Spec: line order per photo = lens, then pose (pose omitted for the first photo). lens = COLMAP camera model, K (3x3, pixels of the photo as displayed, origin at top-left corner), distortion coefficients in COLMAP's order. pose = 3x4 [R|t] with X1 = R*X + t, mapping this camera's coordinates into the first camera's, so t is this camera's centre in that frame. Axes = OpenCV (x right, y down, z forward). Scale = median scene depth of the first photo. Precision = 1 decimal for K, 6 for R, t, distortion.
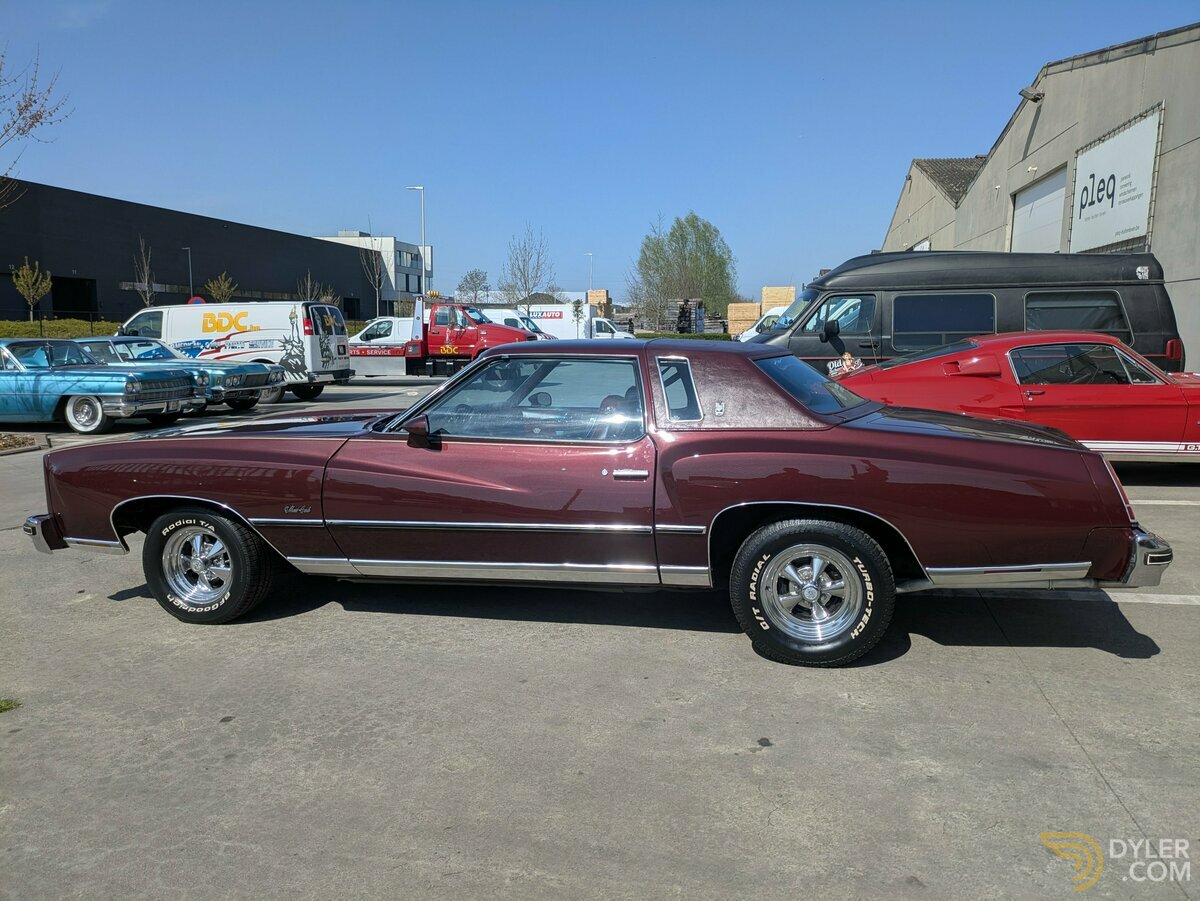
lens RADIAL K [[887.7, 0, 600.0], [0, 887.7, 450.5], [0, 0, 1]] dist [0.050624, -0.046641]
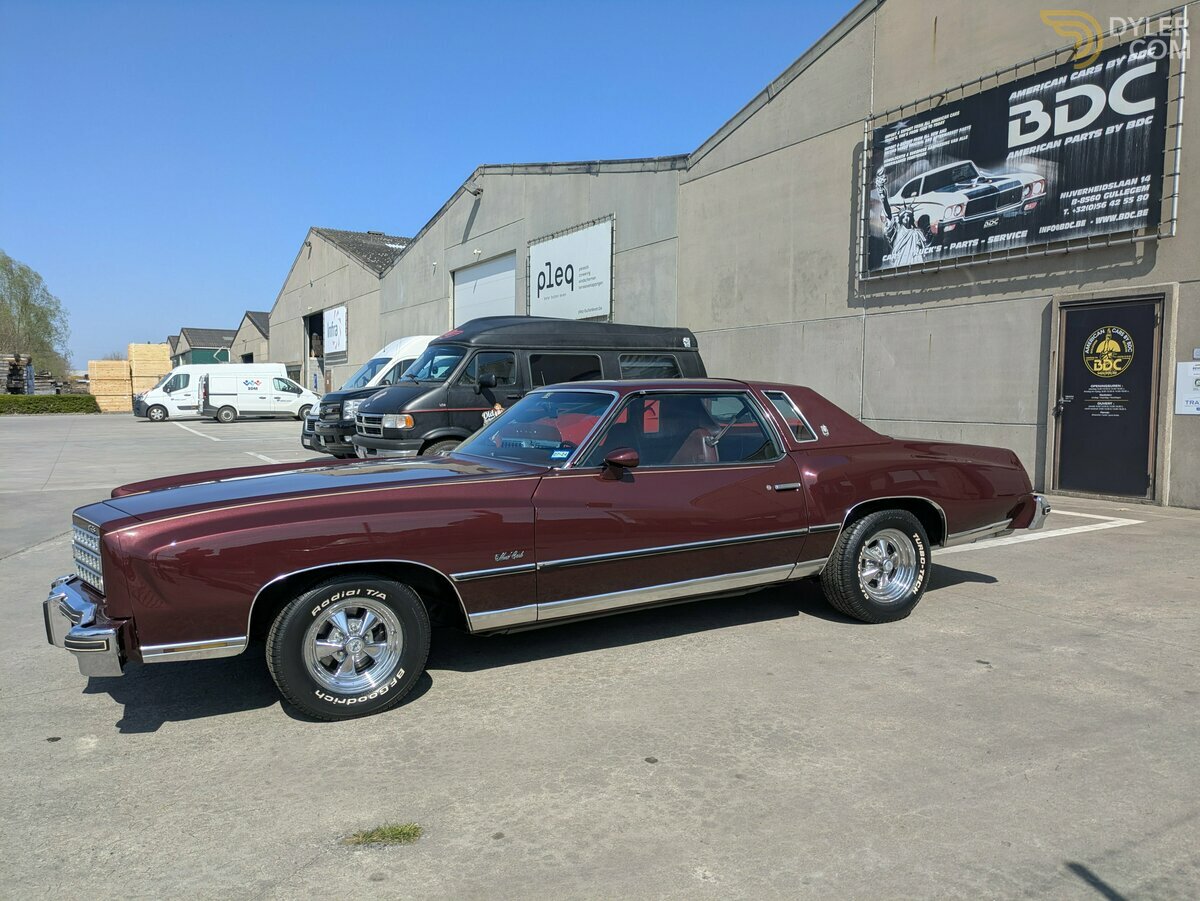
lens RADIAL K [[887.7, 0, 600.0], [0, 887.7, 450.5], [0, 0, 1]] dist [0.050624, -0.046641]
pose [[0.757706, -0.043862, 0.651120, -0.263861], [0.089082, 0.995351, -0.036613, -0.000386], [-0.646487, 0.085745, 0.758091, 0.069138]]
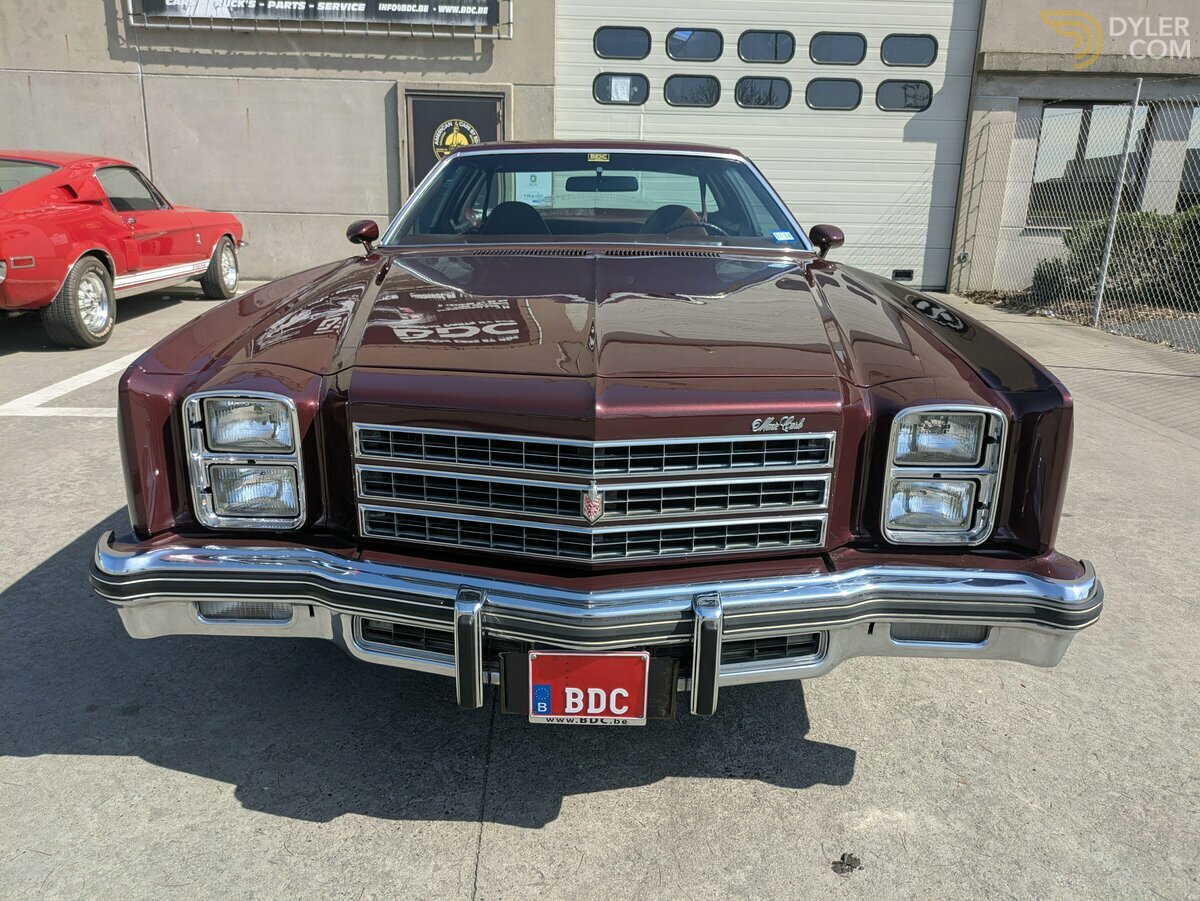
lens RADIAL K [[890.7, 0, 591.8], [0, 890.7, 453.1], [0, 0, 1]] dist [0.044080, -0.036483]
pose [[-0.218471, -0.270423, 0.937626, -0.311089], [0.111411, 0.947642, 0.299271, -0.035451], [-0.969463, 0.169844, -0.176904, 0.420716]]
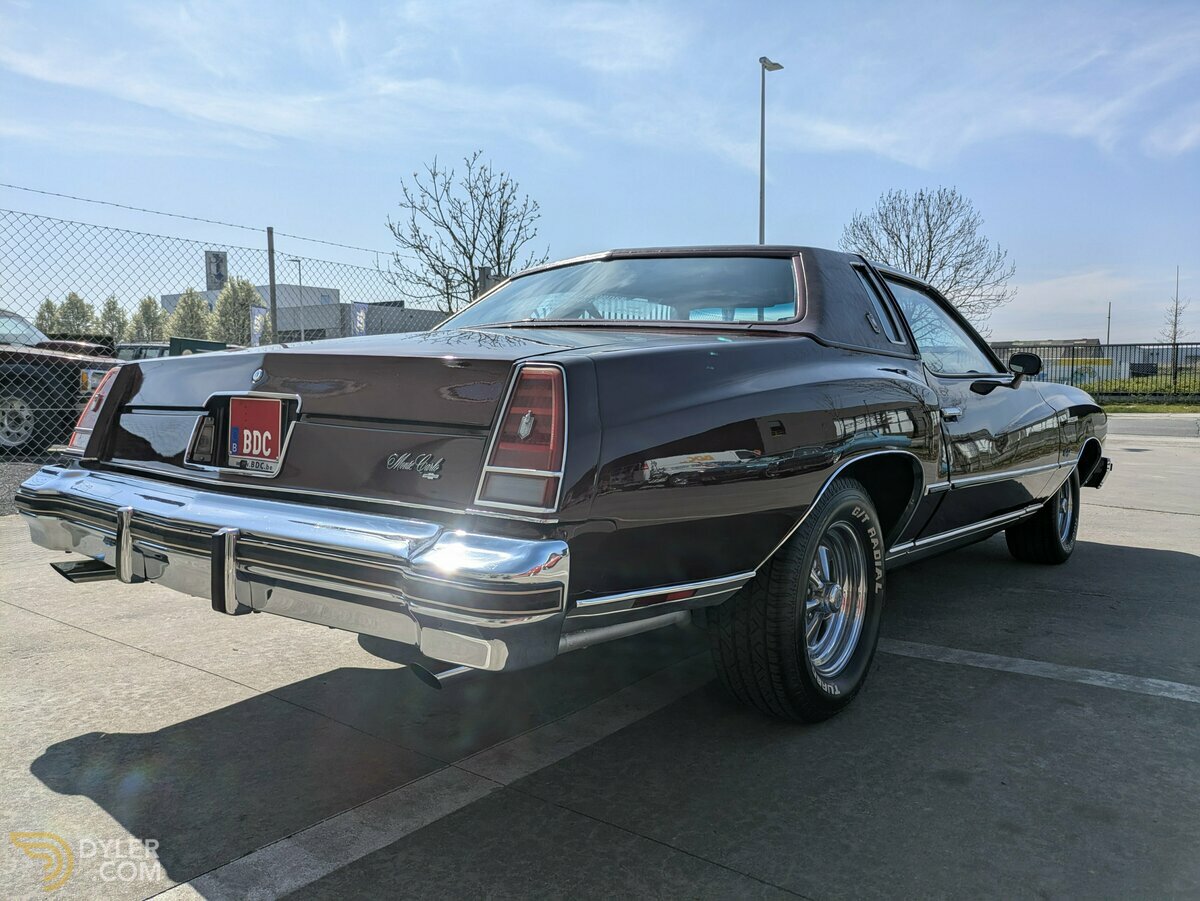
lens RADIAL K [[890.7, 0, 591.8], [0, 890.7, 453.1], [0, 0, 1]] dist [0.044080, -0.036483]
pose [[-0.419573, 0.062956, -0.905536, 0.273504], [-0.129187, 0.983296, 0.128220, -0.017192], [0.898482, 0.170782, -0.404431, 0.425262]]
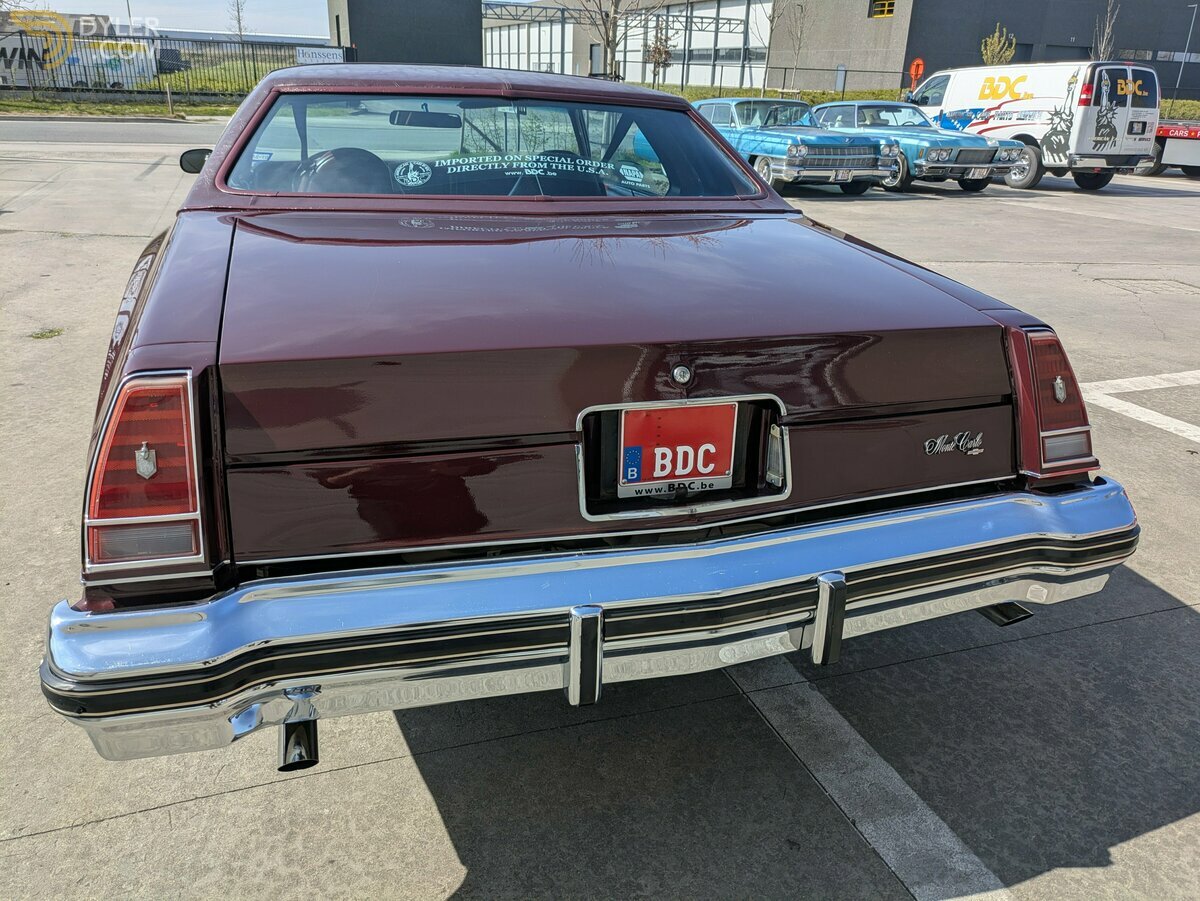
lens RADIAL K [[897.9, 0, 603.7], [0, 897.9, 430.9], [0, 0, 1]] dist [0.026255, -0.008853]
pose [[0.525368, 0.318377, -0.789065, 0.245825], [-0.147395, 0.947391, 0.284122, -0.026907], [0.838011, -0.032964, 0.544656, 0.246701]]
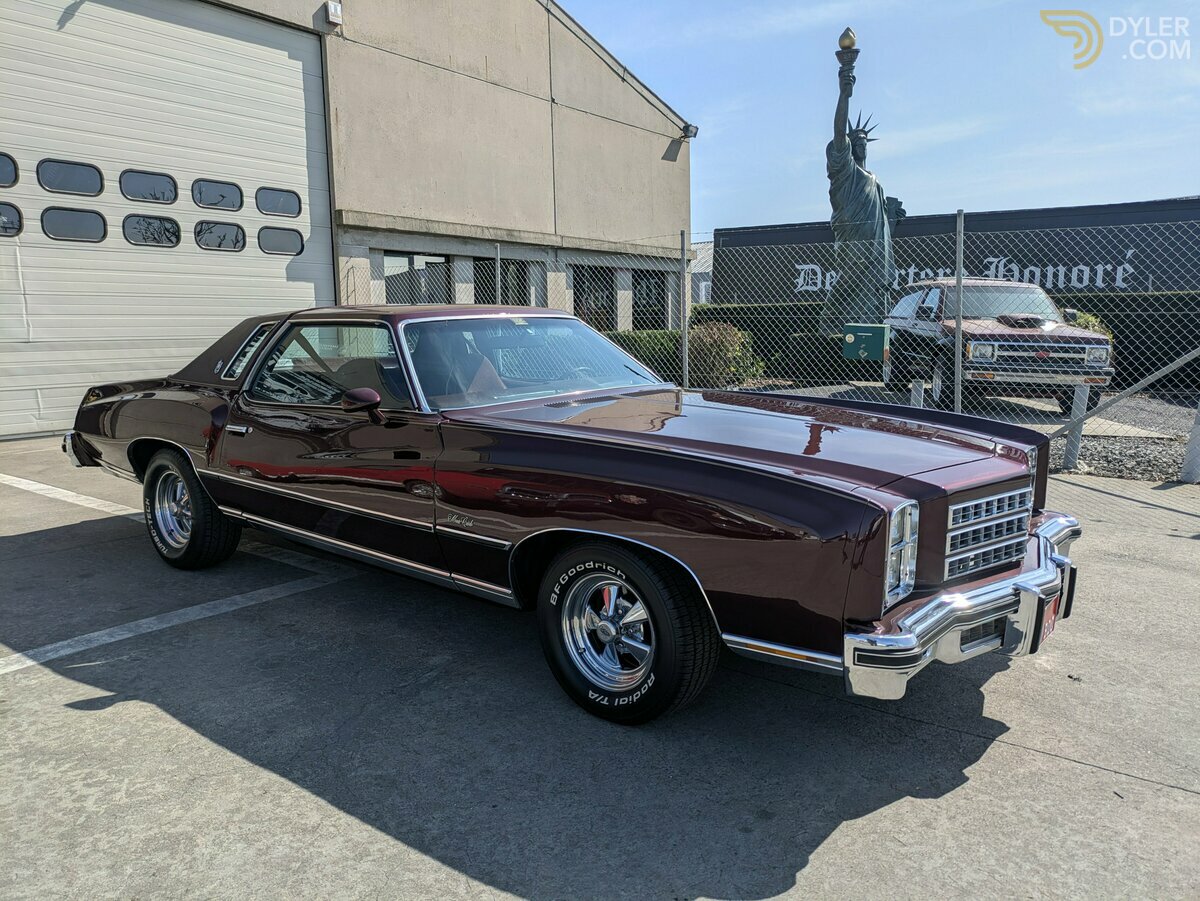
lens RADIAL K [[888.7, 0, 596.8], [0, 888.7, 435.6], [0, 0, 1]] dist [0.052691, -0.057629]
pose [[-0.898030, -0.044378, 0.437691, -0.205392], [0.071329, 0.967048, 0.244399, -0.074227], [-0.434114, 0.250697, -0.865272, 0.626169]]
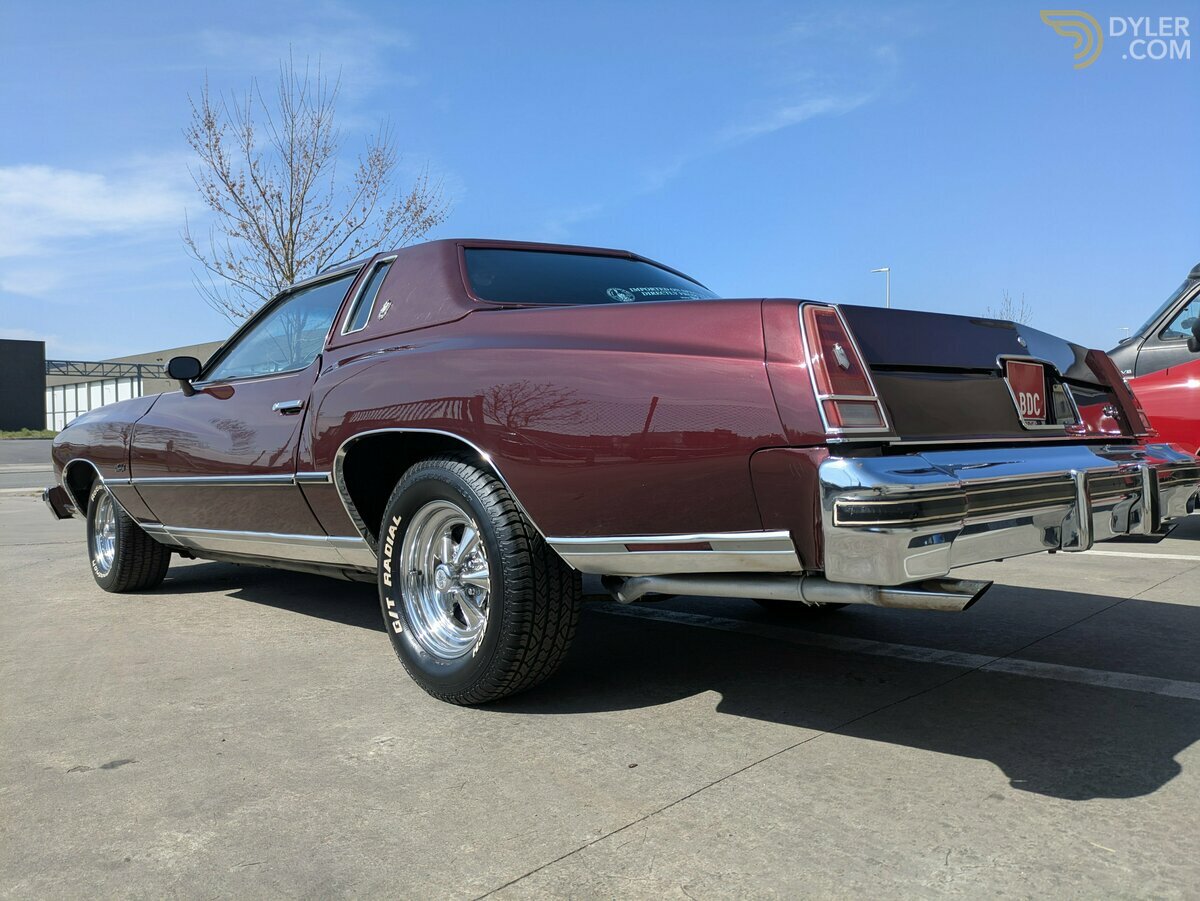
lens RADIAL K [[890.7, 0, 591.8], [0, 890.7, 453.1], [0, 0, 1]] dist [0.044080, -0.036483]
pose [[0.836934, -0.007094, -0.547258, 0.185434], [-0.053840, 0.993999, -0.095223, 0.034761], [0.544650, 0.109160, 0.831529, 0.144557]]
